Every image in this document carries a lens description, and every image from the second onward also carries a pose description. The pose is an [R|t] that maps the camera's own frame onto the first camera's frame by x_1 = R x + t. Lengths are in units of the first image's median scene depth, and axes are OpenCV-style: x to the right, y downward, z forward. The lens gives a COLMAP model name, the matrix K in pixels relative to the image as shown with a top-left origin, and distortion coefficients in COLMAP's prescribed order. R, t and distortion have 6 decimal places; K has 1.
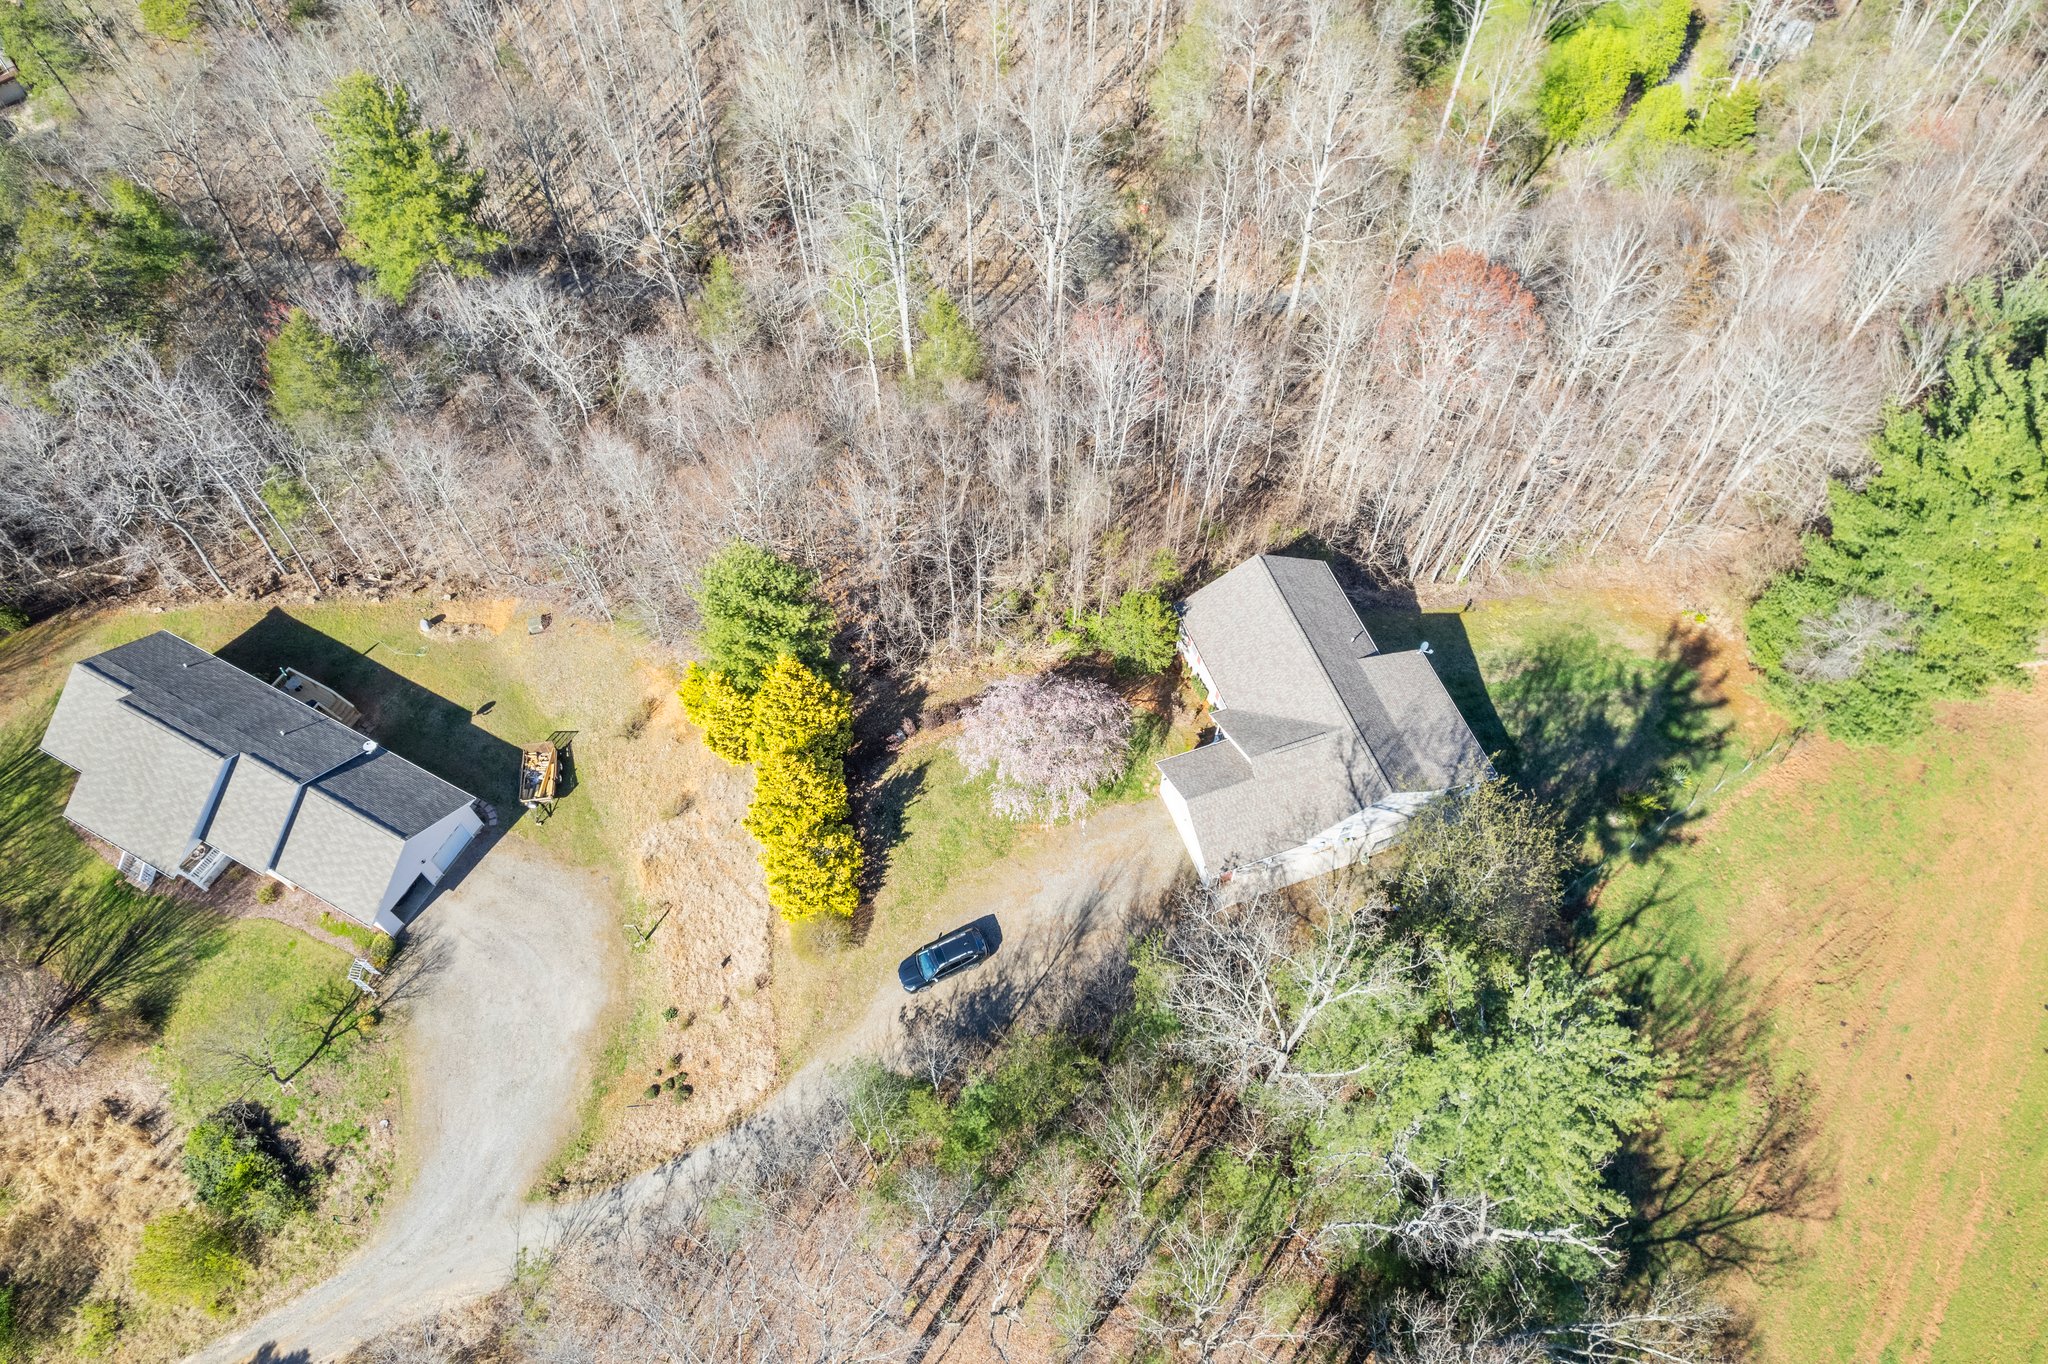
lens RADIAL K [[1278.3, 0, 1051.3], [0, 1278.3, 686.9], [0, 0, 1]] dist [-0.051824, 0.034830]
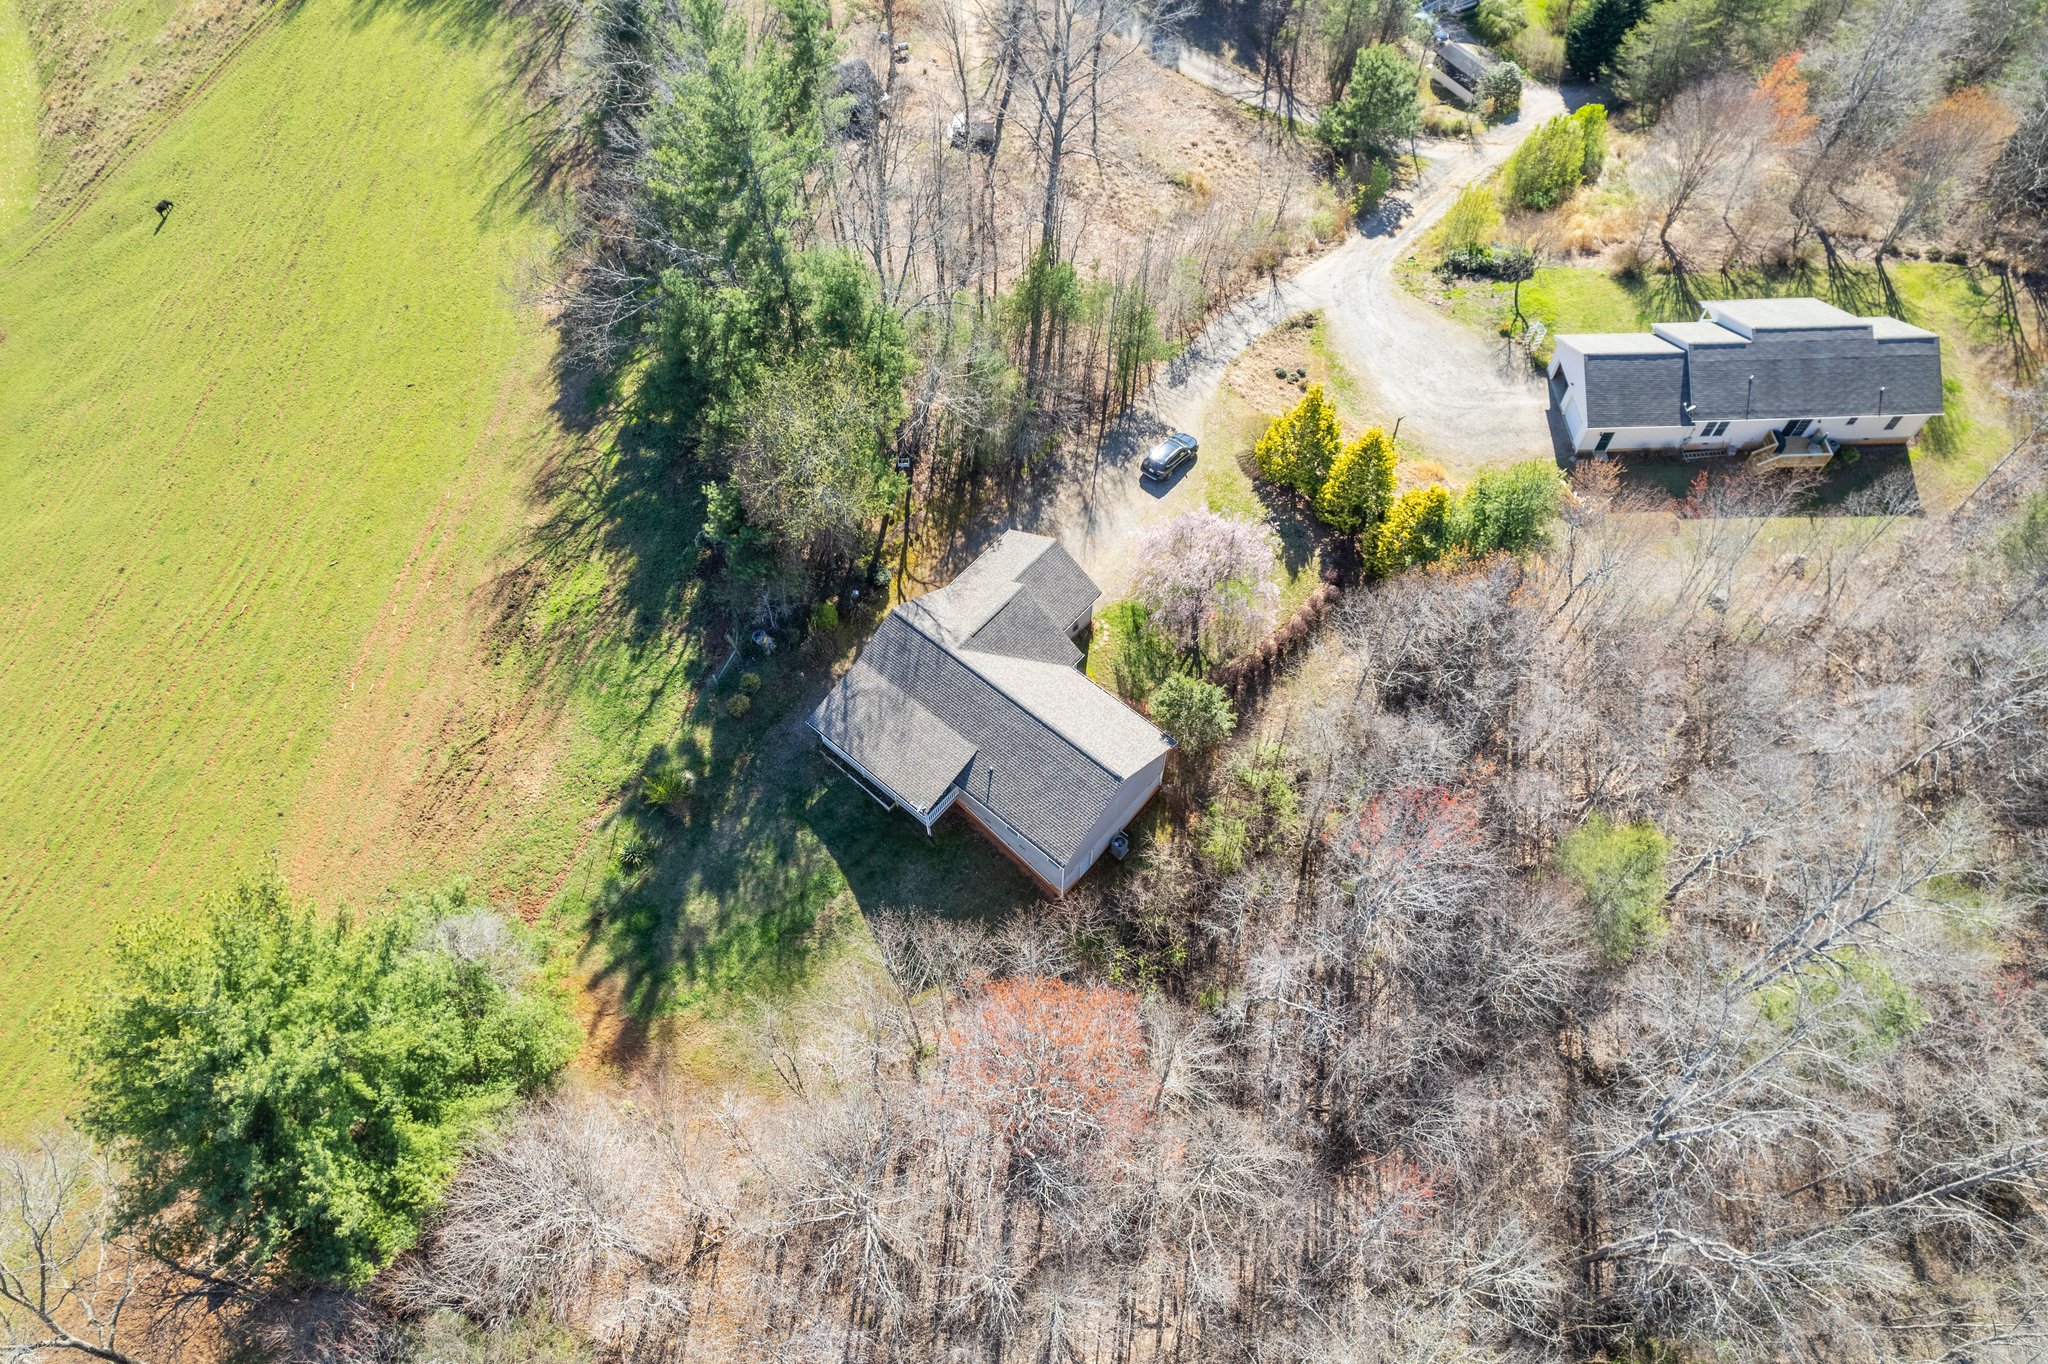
lens RADIAL K [[1278.3, 0, 1051.3], [0, 1278.3, 686.9], [0, 0, 1]] dist [-0.051824, 0.034830]
pose [[-0.864824, 0.431159, -0.257259, 0.420646], [-0.430759, -0.373950, 0.821346, -0.818251], [0.257928, 0.821136, 0.509126, 0.496447]]
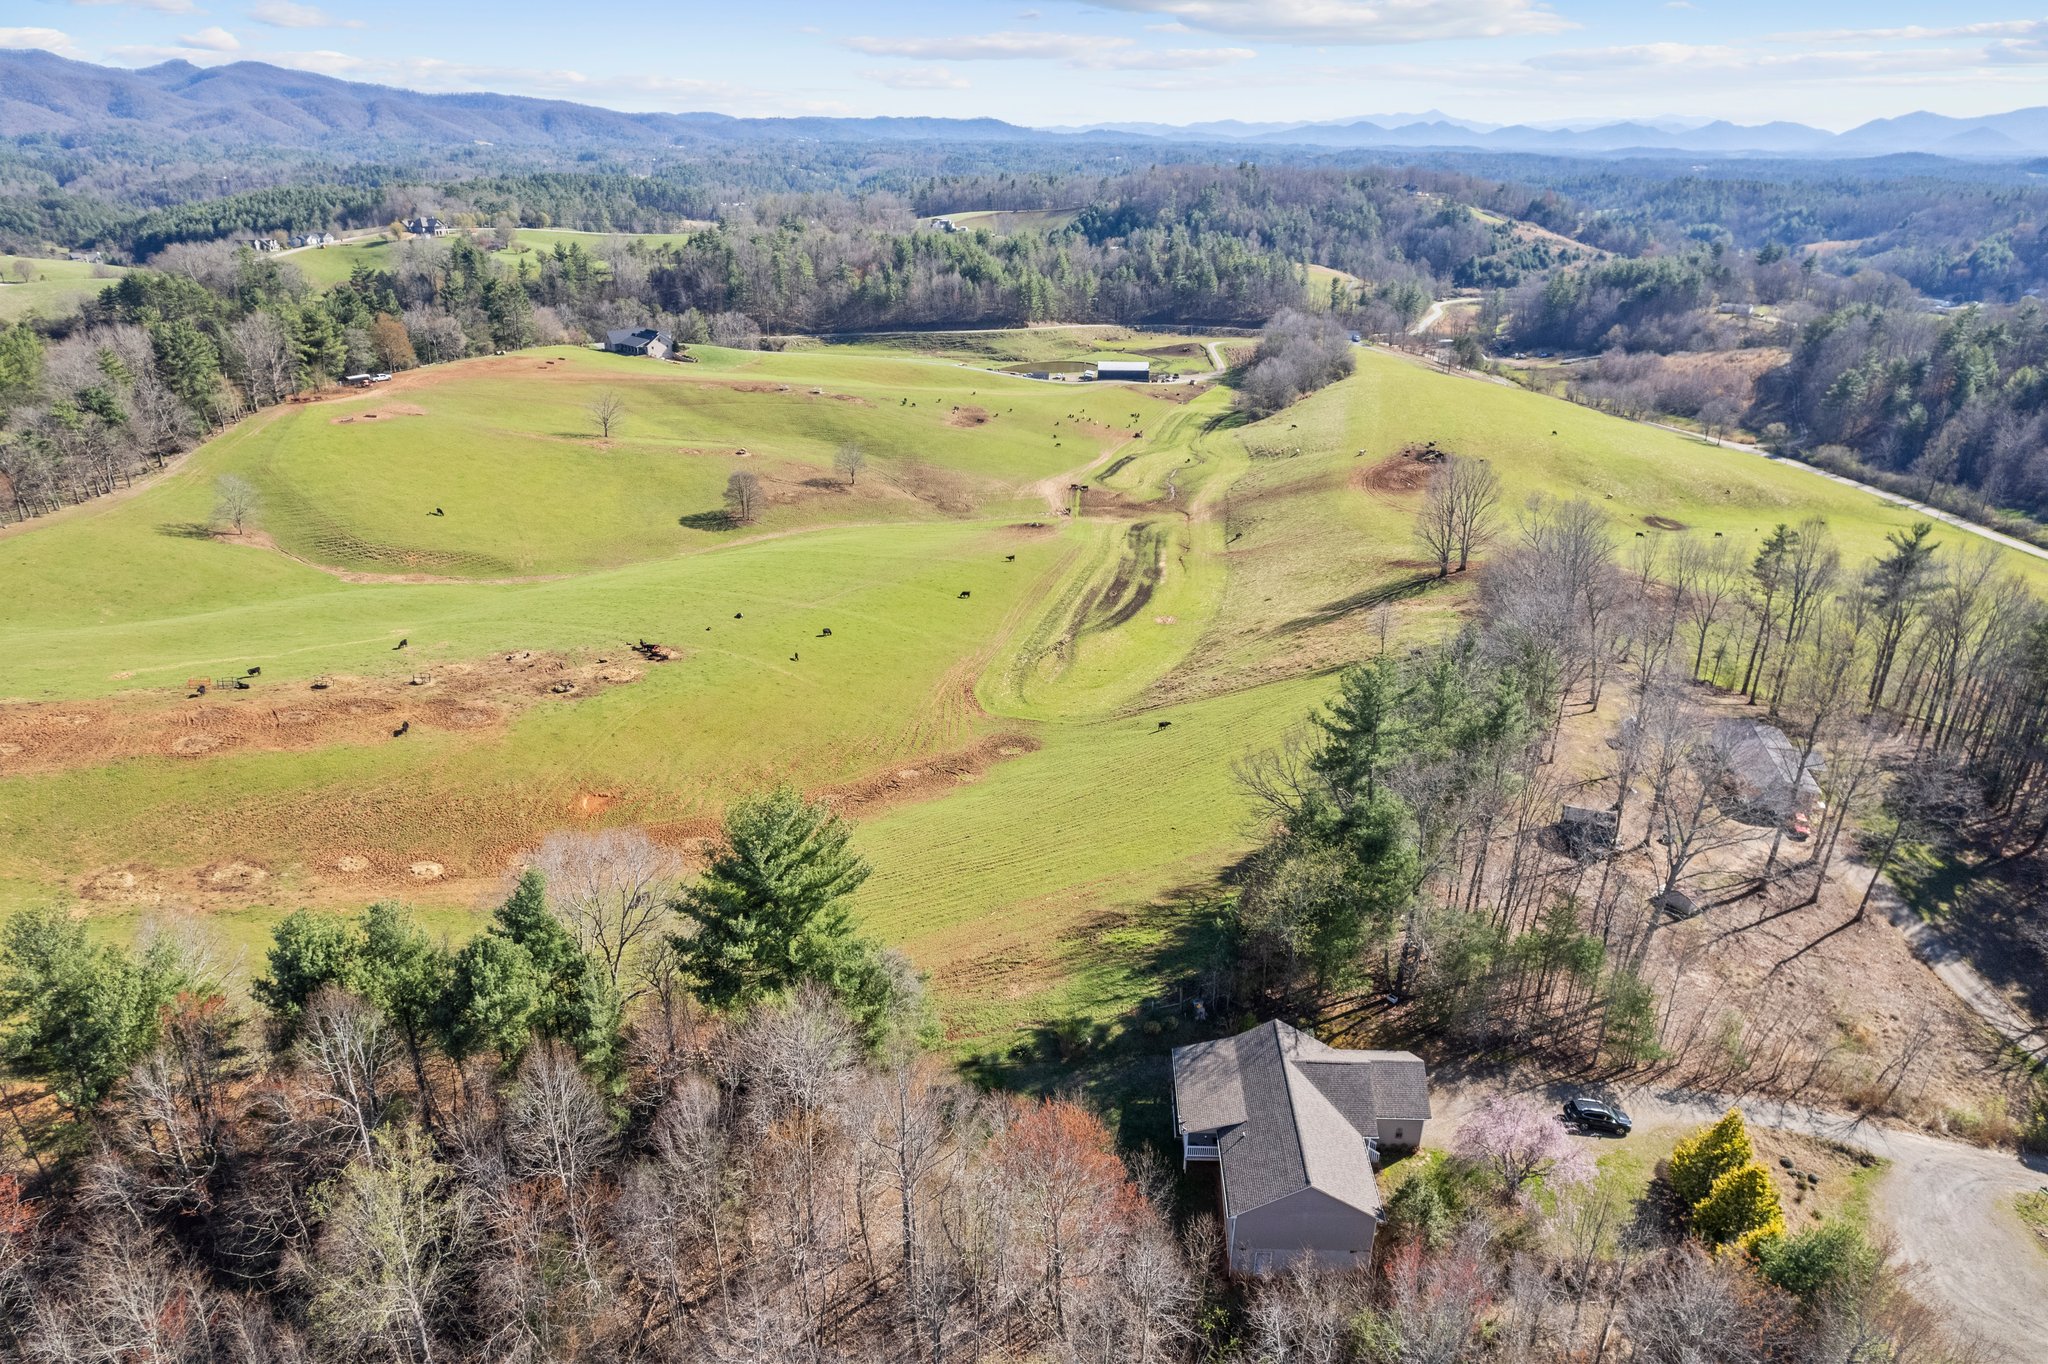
lens RADIAL K [[1278.3, 0, 1051.3], [0, 1278.3, 686.9], [0, 0, 1]] dist [-0.051824, 0.034830]
pose [[-0.934171, -0.146294, 0.325459, 0.085205], [0.303213, 0.155396, 0.940167, -1.266506], [-0.188115, 0.976960, -0.100808, 0.763683]]
